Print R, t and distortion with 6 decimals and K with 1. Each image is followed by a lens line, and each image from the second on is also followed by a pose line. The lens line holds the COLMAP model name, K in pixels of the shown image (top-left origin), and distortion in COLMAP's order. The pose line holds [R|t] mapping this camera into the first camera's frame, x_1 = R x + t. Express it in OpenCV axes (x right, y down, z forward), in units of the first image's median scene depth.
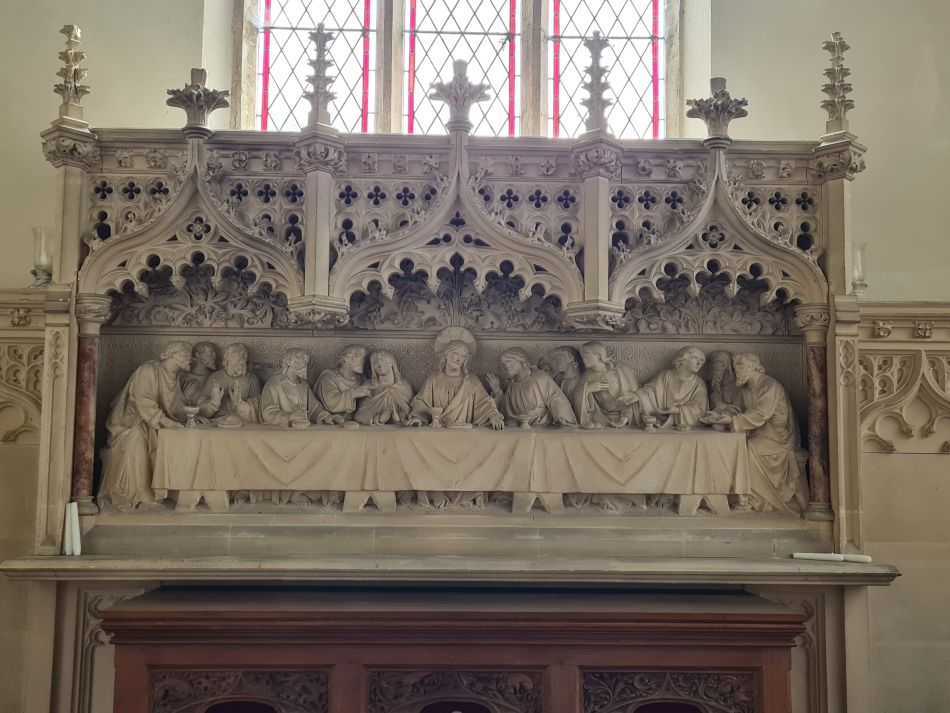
lens RADIAL K [[1124.2, 0, 475.0], [0, 1124.2, 356.5], [0, 0, 1]] dist [0.024163, -0.026397]
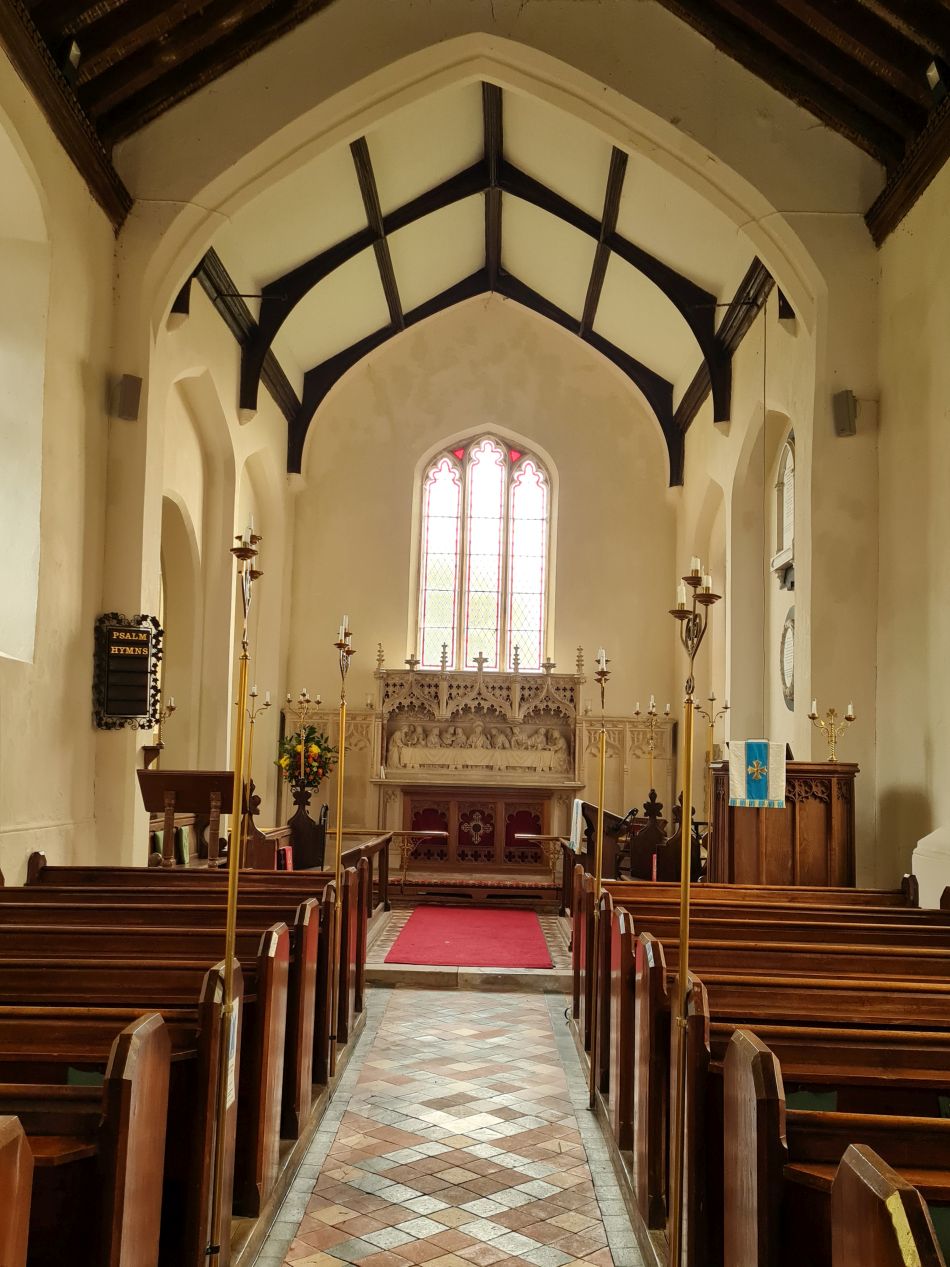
lens RADIAL K [[1499.3, 0, 475.0], [0, 1499.3, 633.5], [0, 0, 1]] dist [0.024163, -0.026397]
pose [[0.999558, 0.014107, -0.026162, 0.099289], [-0.014182, 0.999896, -0.002694, -0.311201], [0.026121, 0.003064, 0.999654, -4.066653]]
